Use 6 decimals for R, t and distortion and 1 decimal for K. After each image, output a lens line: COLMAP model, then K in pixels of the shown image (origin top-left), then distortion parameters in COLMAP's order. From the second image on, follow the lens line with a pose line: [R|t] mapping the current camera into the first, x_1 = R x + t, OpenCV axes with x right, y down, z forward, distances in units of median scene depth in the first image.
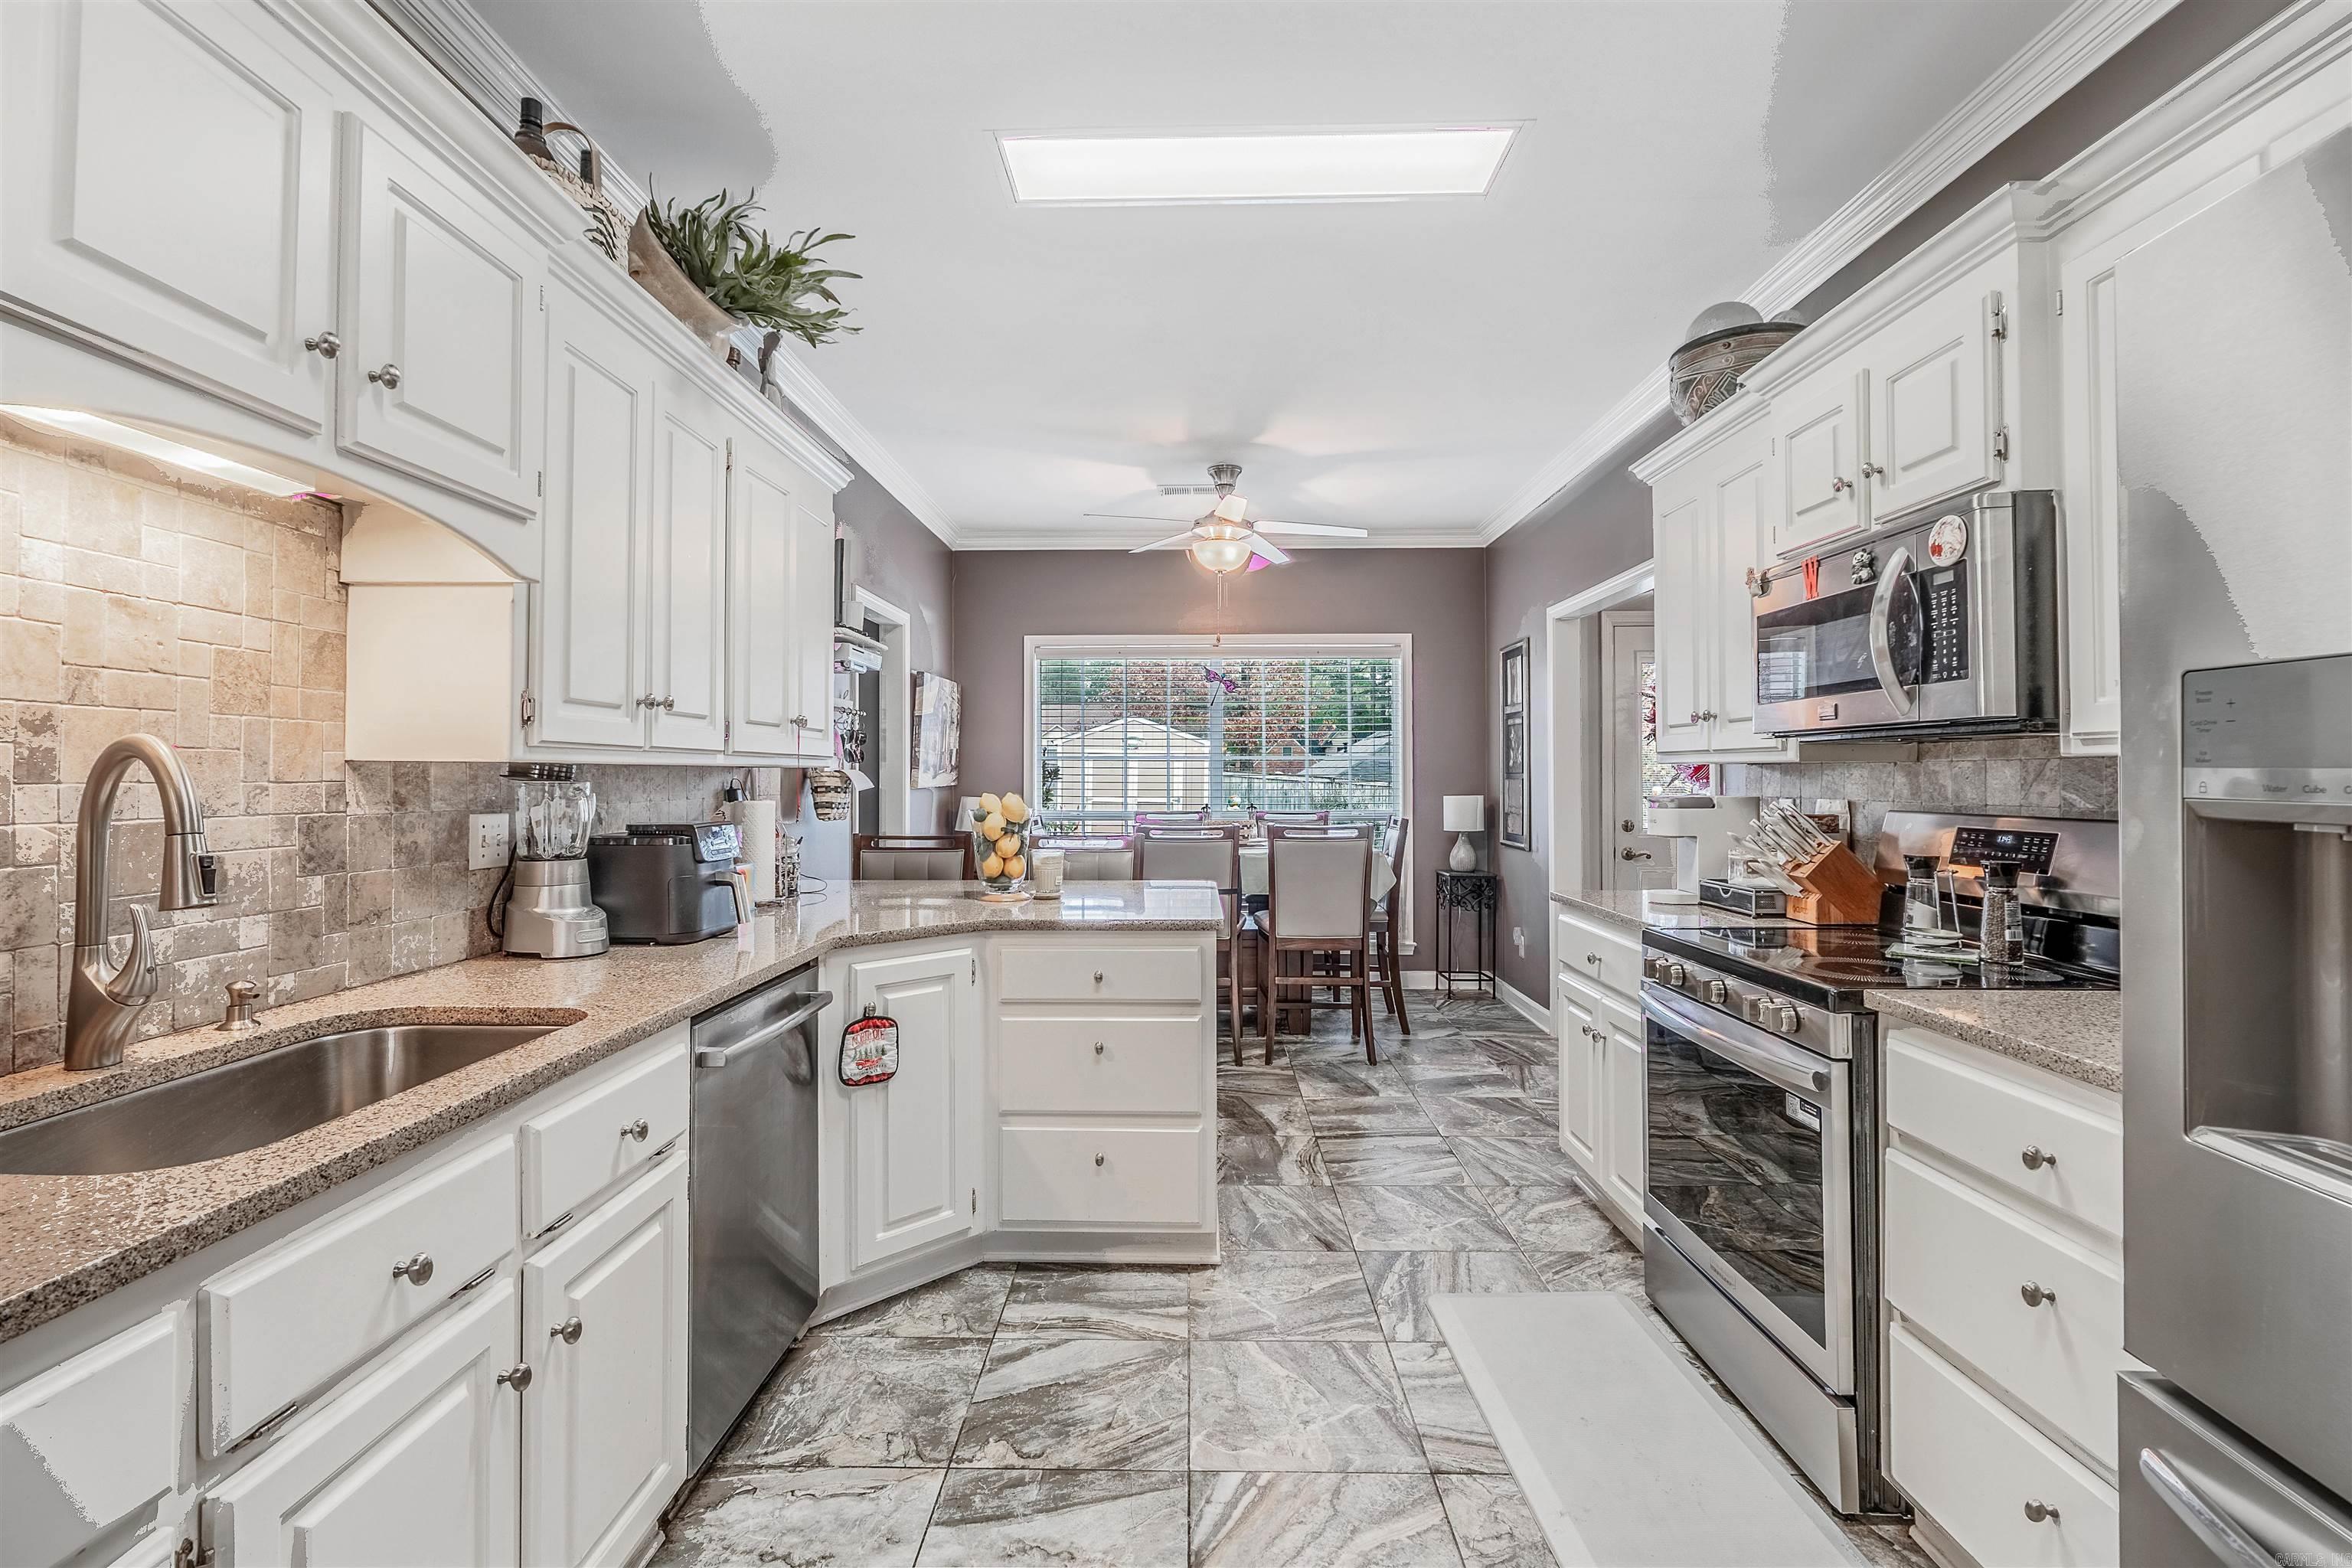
lens RADIAL K [[1050.9, 0, 1180.9], [0, 1050.9, 775.3], [0, 0, 1]] dist [-0.001977, -0.000029]
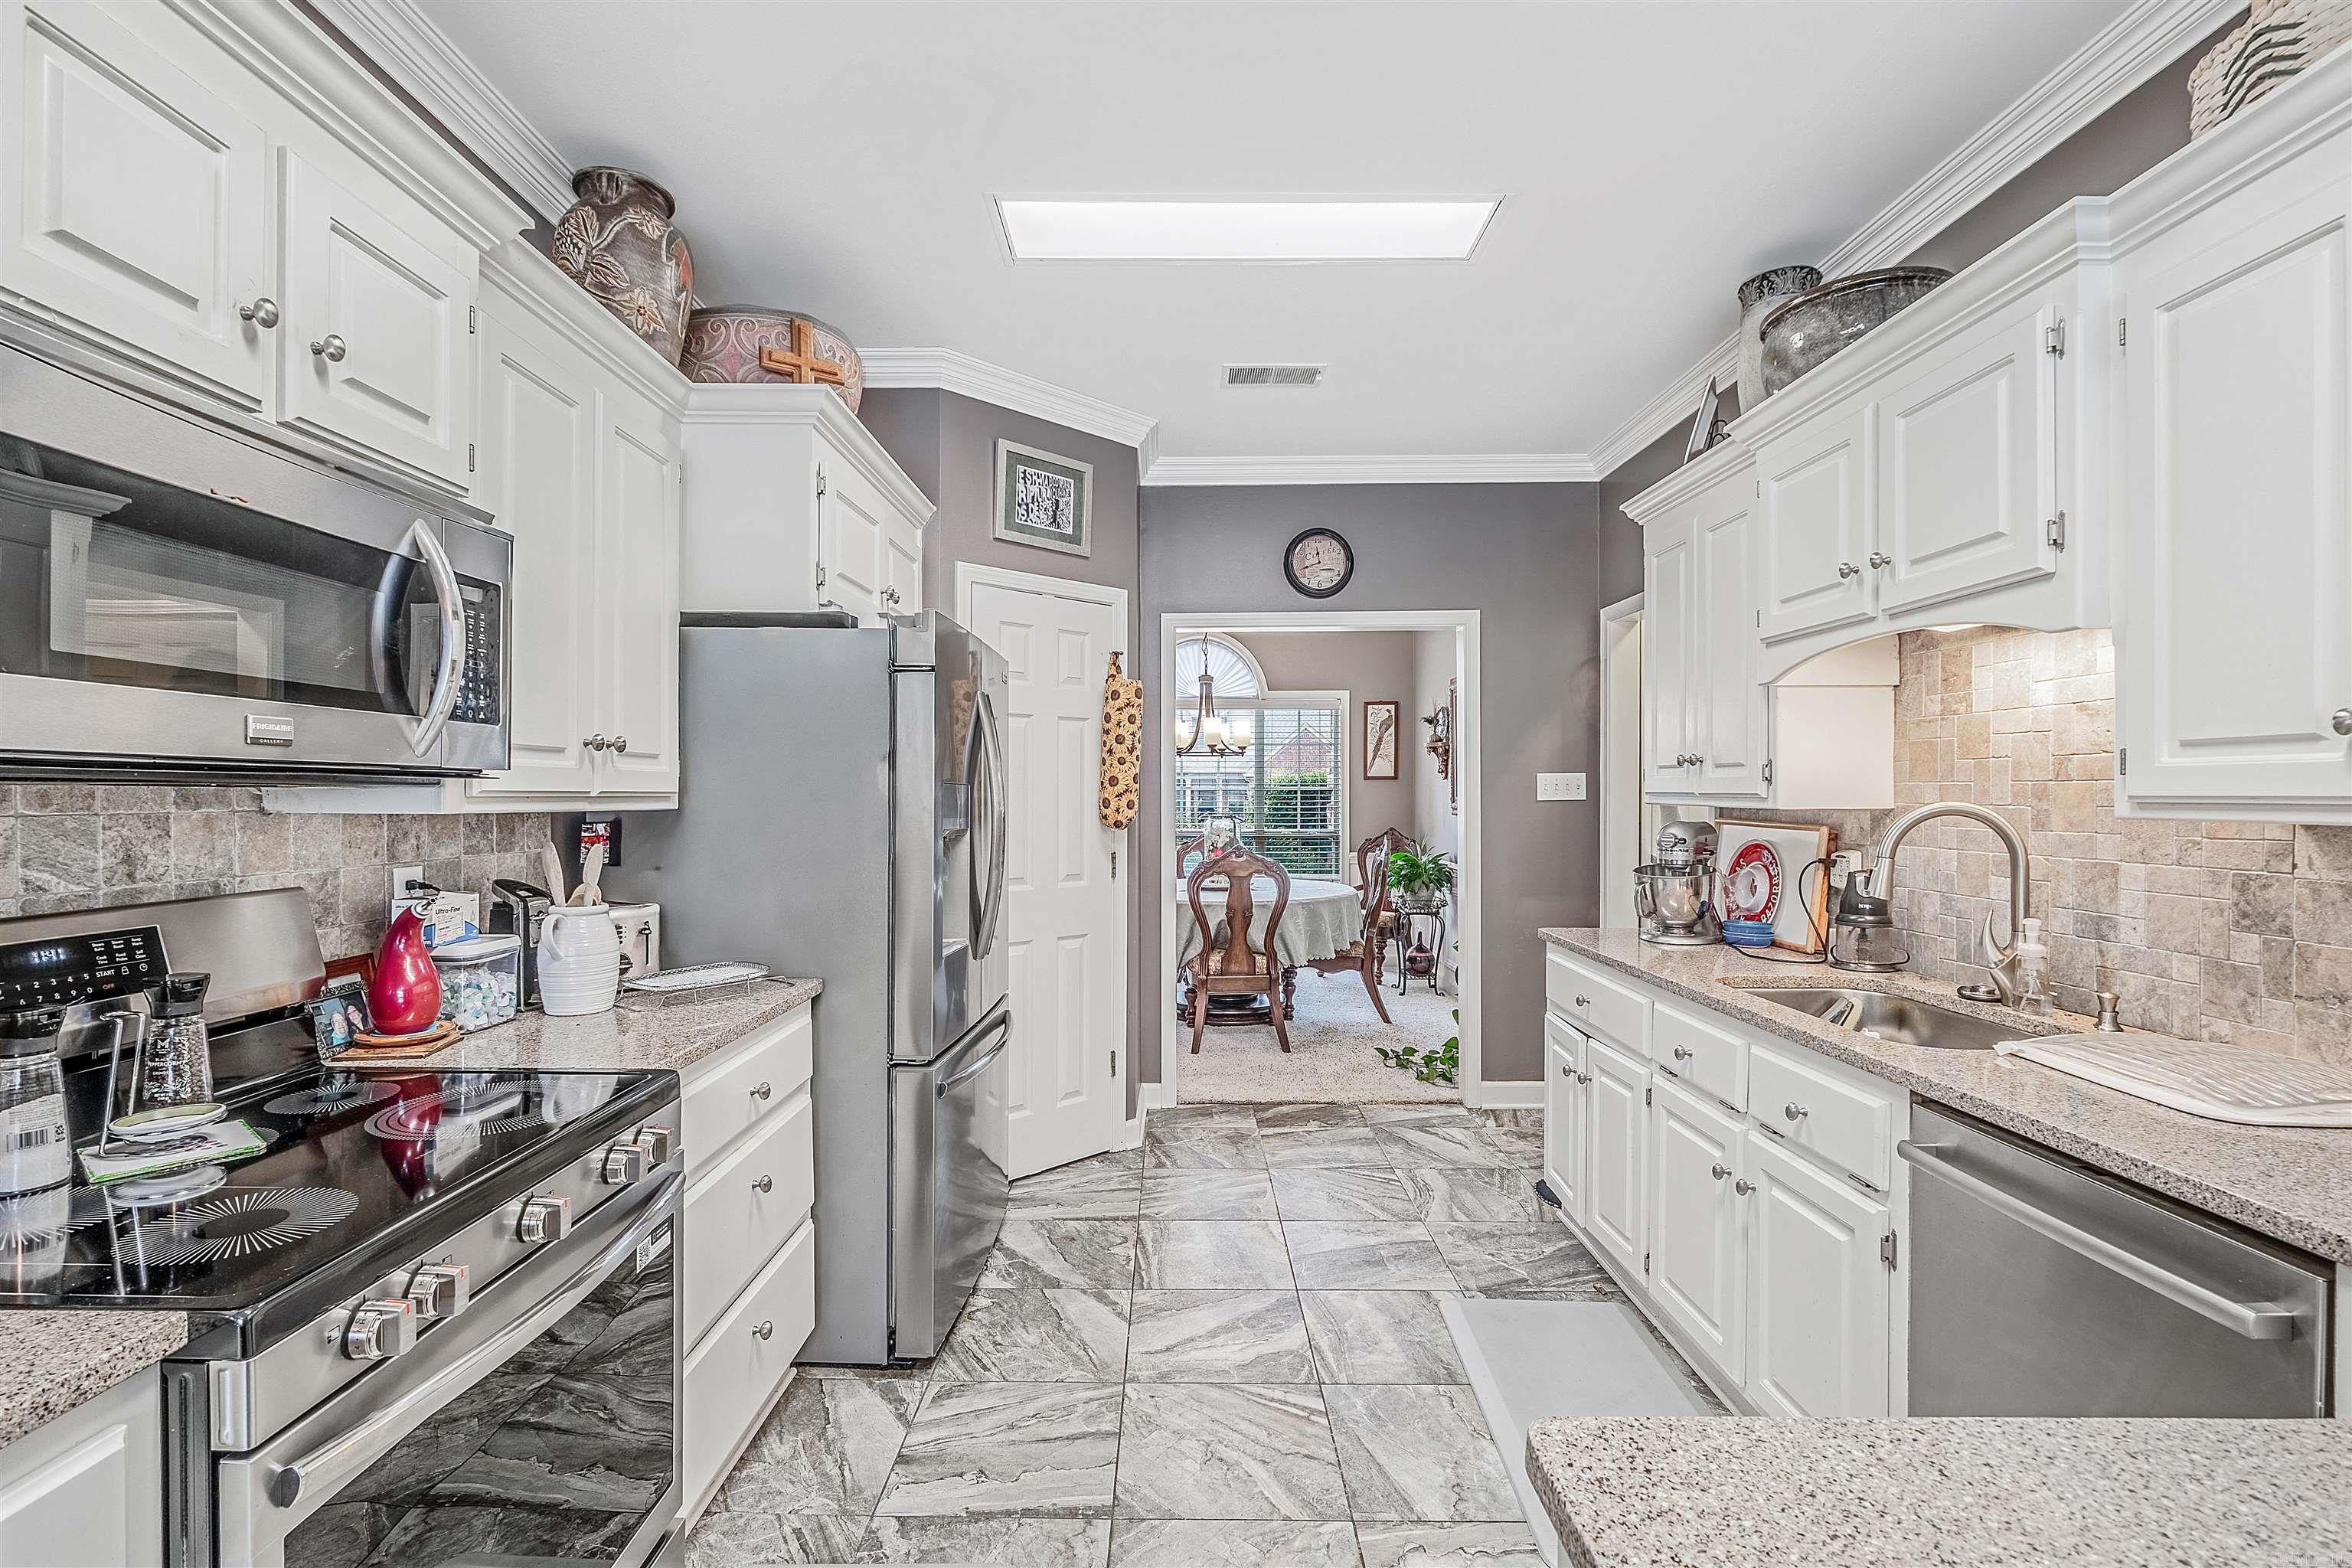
lens RADIAL K [[1026.7, 0, 1169.0], [0, 1026.7, 804.8], [0, 0, 1]] dist [-0.003960, -0.001094]
pose [[-0.999989, 0.000376, 0.004662, 0.181424], [0.000408, 0.999976, 0.006860, -0.030830], [-0.004660, 0.006862, -0.999966, 1.794785]]
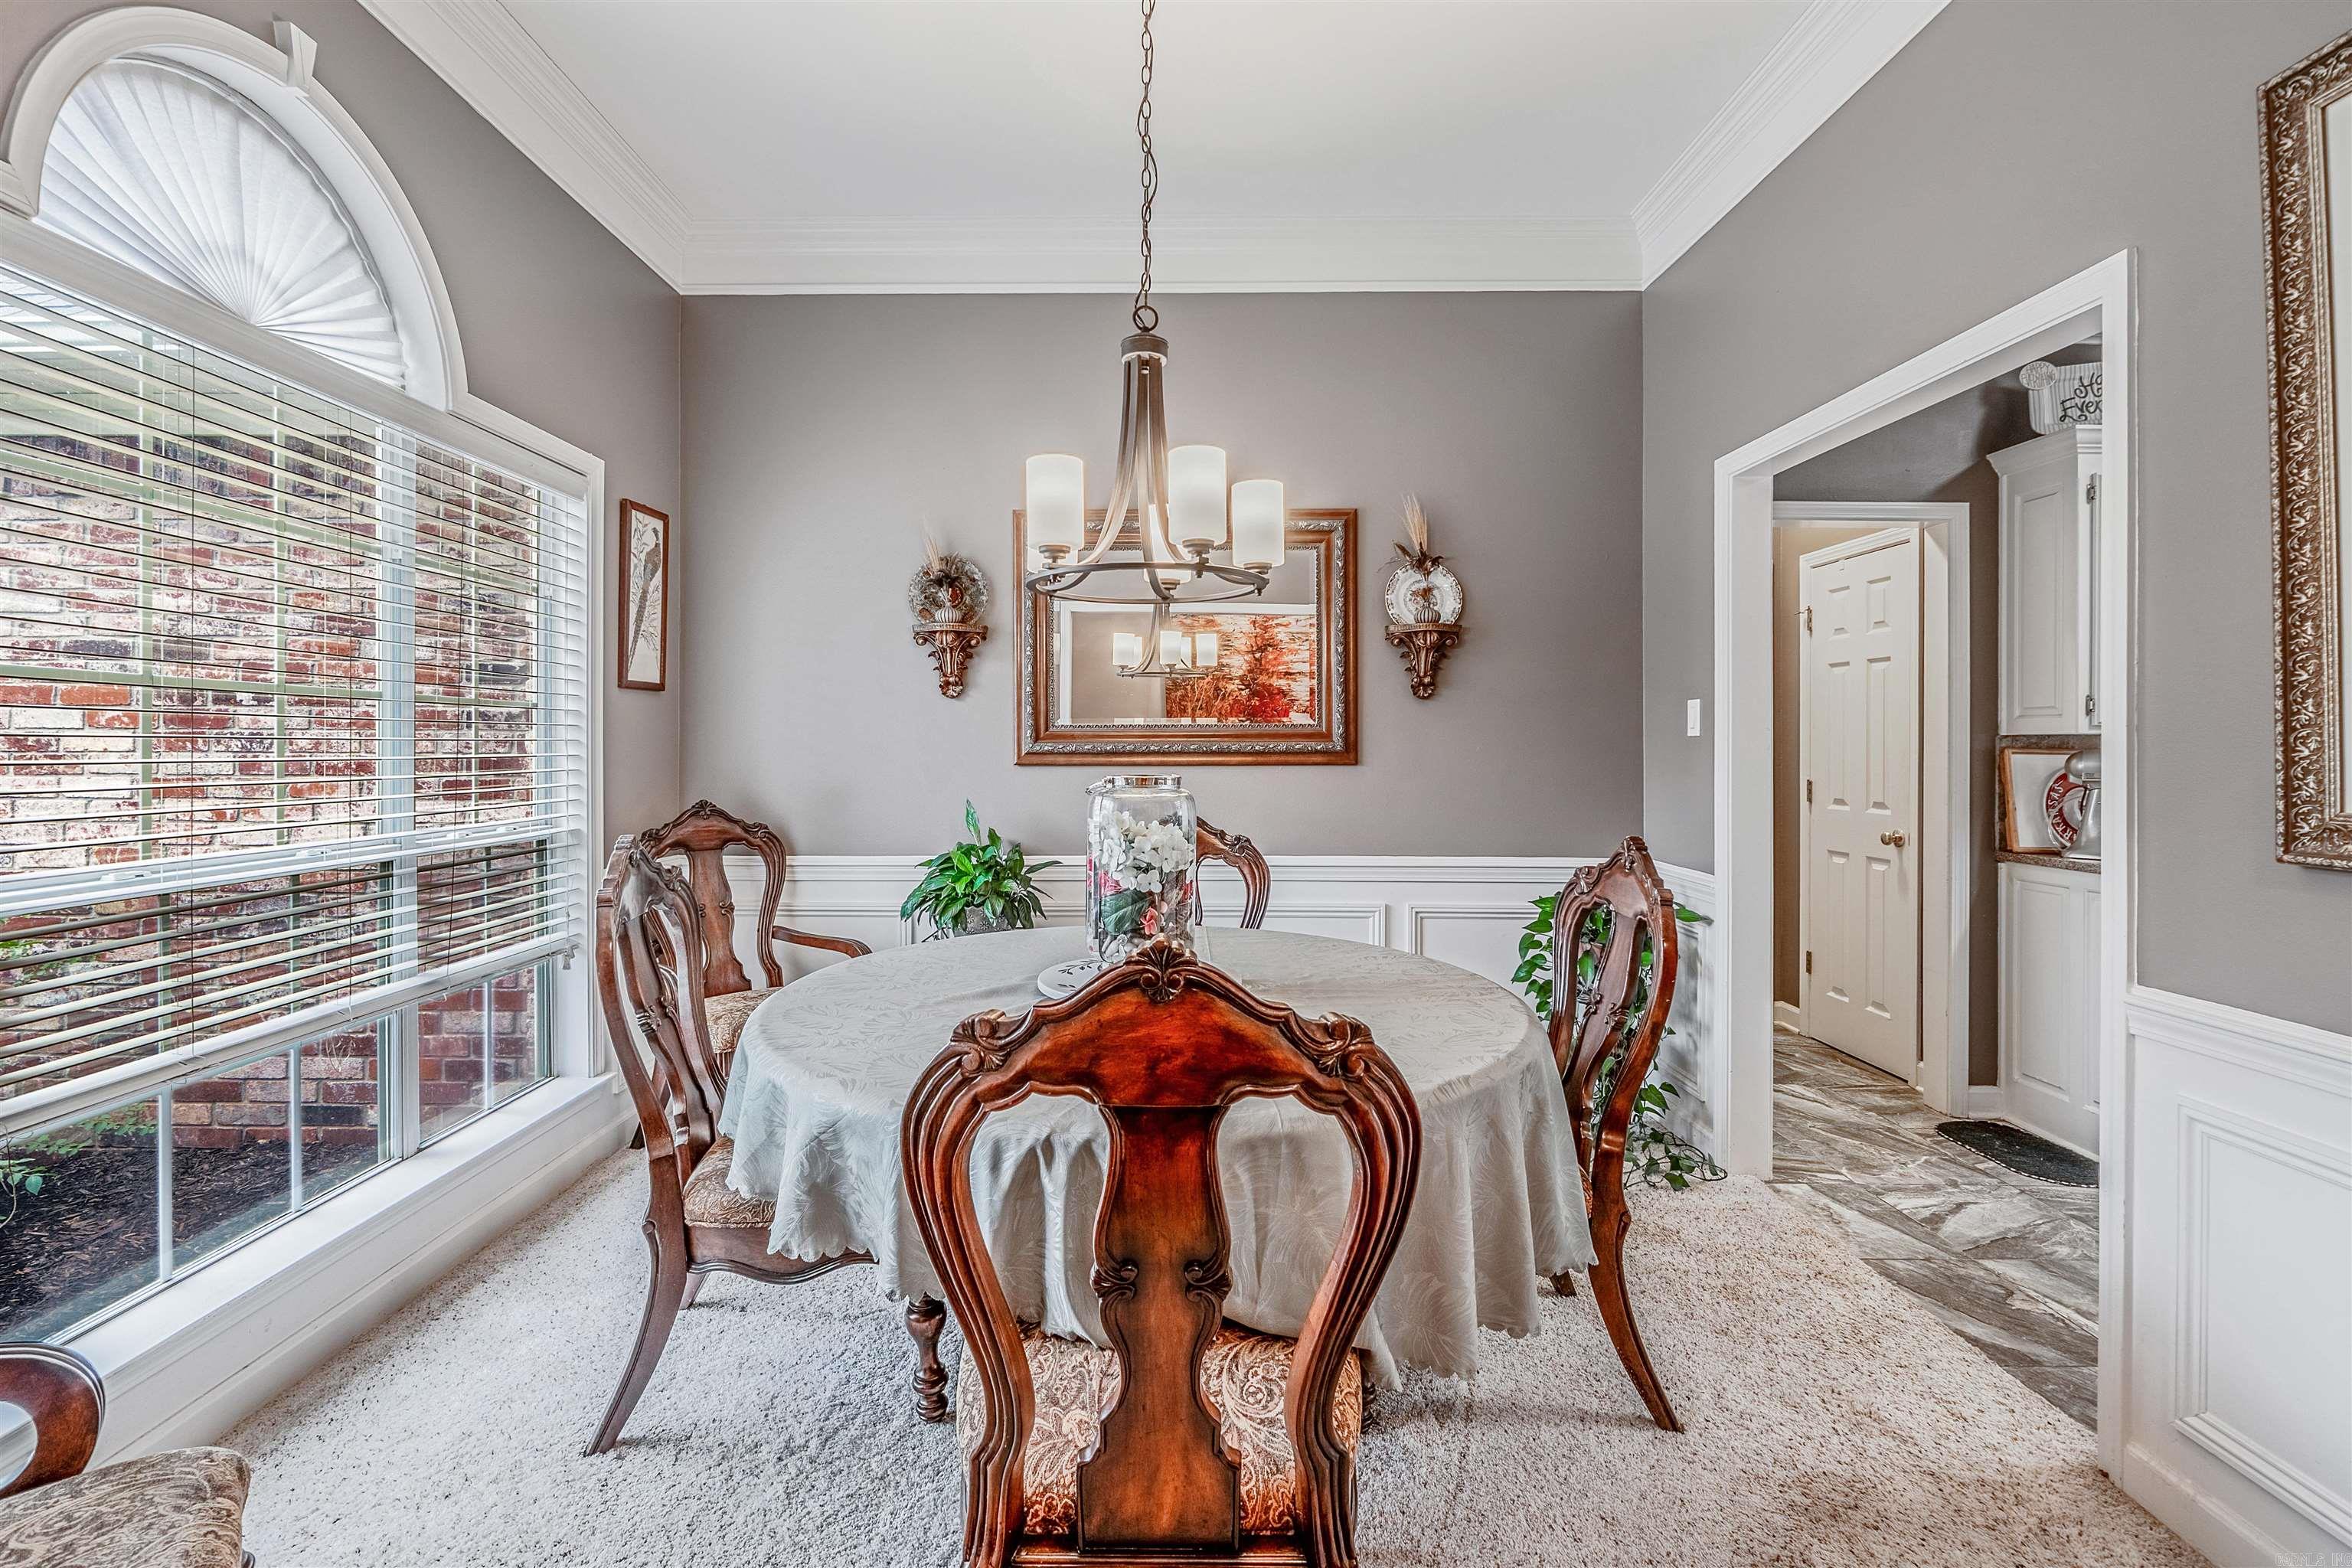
lens RADIAL K [[1050.9, 0, 1163.0], [0, 1050.9, 752.8], [0, 0, 1]] dist [-0.001977, -0.000029]
pose [[-0.000005, 0.001087, -0.999999, 1.138038], [0.002143, 0.999997, 0.001087, 0.004252], [0.999998, -0.002143, -0.000007, -1.449956]]
